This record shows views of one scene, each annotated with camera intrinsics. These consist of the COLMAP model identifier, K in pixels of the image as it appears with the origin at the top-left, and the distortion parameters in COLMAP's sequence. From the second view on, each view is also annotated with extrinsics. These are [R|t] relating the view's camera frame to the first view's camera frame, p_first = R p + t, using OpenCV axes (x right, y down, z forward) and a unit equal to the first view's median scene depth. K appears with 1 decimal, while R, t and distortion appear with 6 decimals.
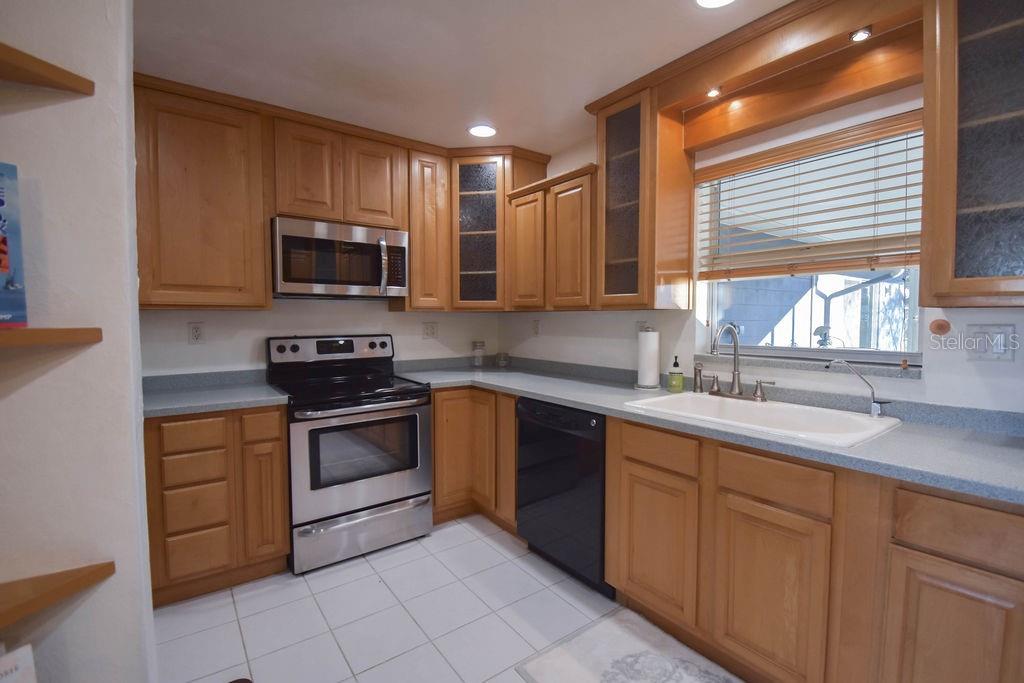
lens RADIAL K [[461.2, 0, 512.0], [0, 461.2, 341.5], [0, 0, 1]] dist [0.001837, -0.017845]
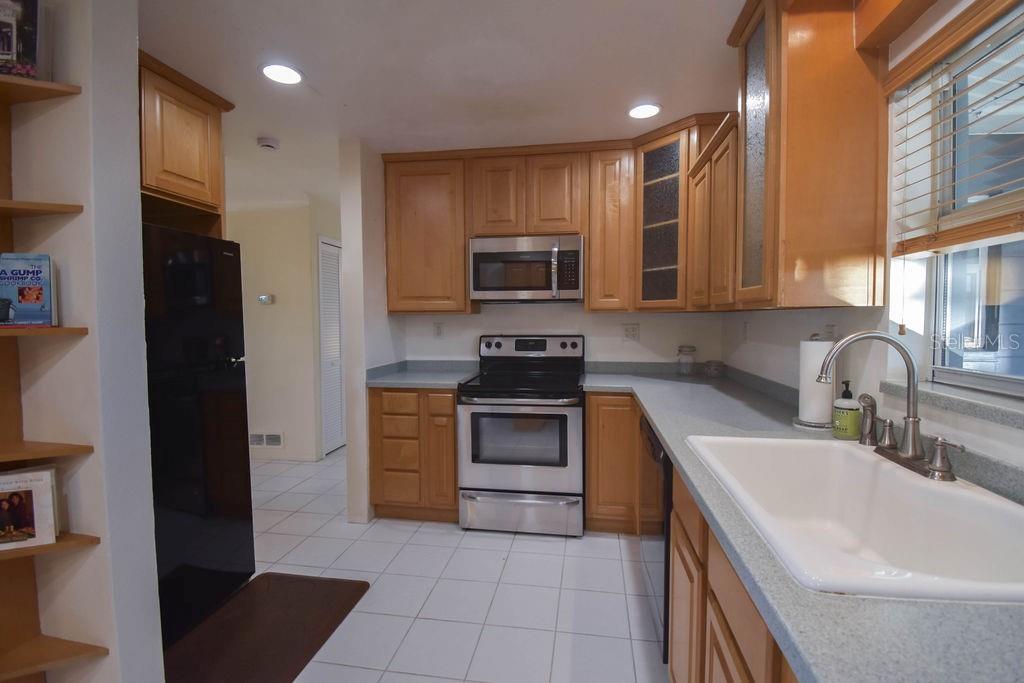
lens RADIAL K [[450.6, 0, 512.0], [0, 450.6, 341.5], [0, 0, 1]] dist [0.000890, -0.000112]
pose [[0.698431, 0.033755, -0.714881, 0.423612], [-0.032984, 0.999344, 0.014962, -0.014069], [0.714917, 0.013130, 0.699086, 0.220525]]
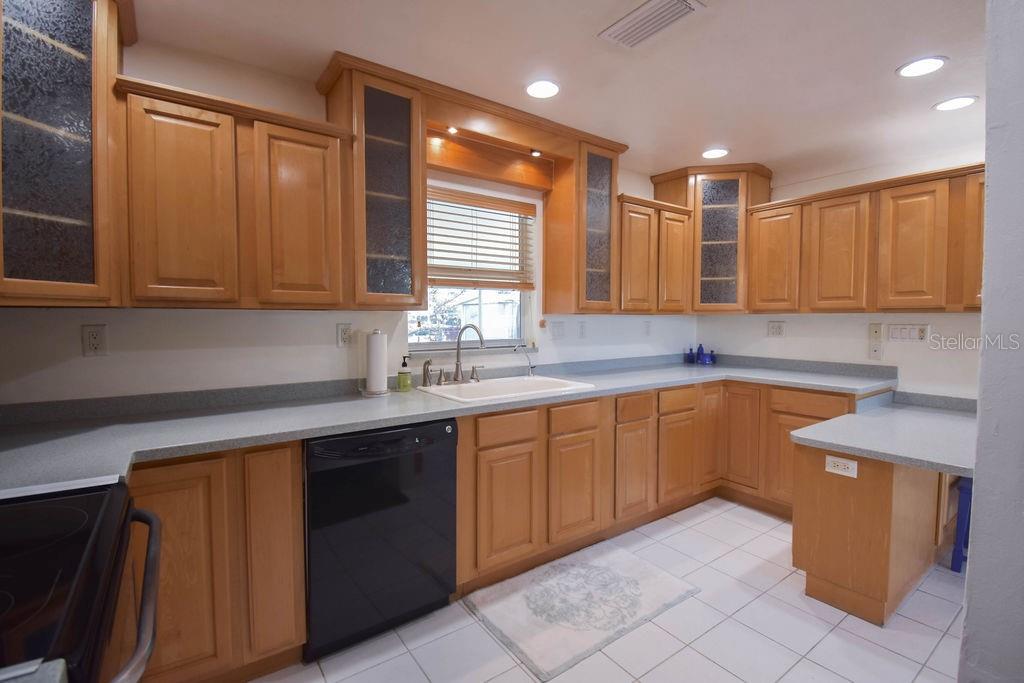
lens RADIAL K [[461.2, 0, 512.0], [0, 461.2, 341.5], [0, 0, 1]] dist [0.001837, -0.017845]
pose [[0.007682, -0.047215, 0.998855, -0.600519], [0.052593, 0.997521, 0.046748, -0.033239], [-0.998587, 0.052173, 0.010146, 0.666367]]
